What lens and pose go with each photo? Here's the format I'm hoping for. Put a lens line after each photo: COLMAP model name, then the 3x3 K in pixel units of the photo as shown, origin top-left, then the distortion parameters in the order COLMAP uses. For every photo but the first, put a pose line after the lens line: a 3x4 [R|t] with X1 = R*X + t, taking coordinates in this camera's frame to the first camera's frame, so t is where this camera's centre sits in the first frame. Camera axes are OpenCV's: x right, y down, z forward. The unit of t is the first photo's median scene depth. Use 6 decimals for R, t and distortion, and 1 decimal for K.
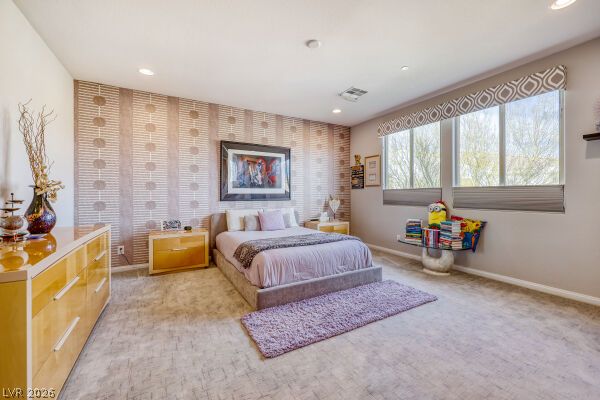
lens RADIAL K [[245.5, 0, 297.9], [0, 245.5, 198.9], [0, 0, 1]] dist [-0.000405, 0.000906]
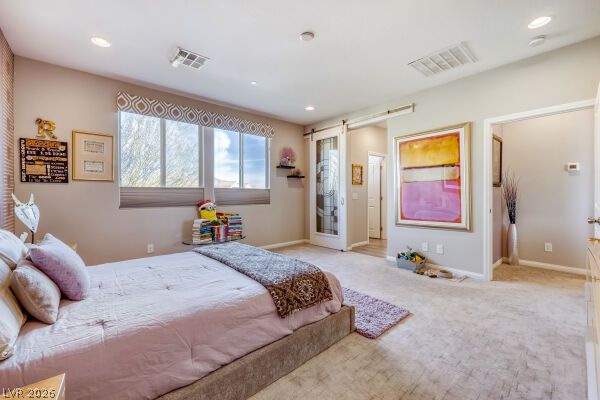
lens RADIAL K [[245.5, 0, 300.2], [0, 245.5, 195.5], [0, 0, 1]] dist [-0.000405, 0.000906]
pose [[-0.211858, 0.003825, 0.977293, -0.501373], [0.021043, 0.999778, 0.000649, -0.003382], [-0.977074, 0.020702, -0.211892, 0.724293]]
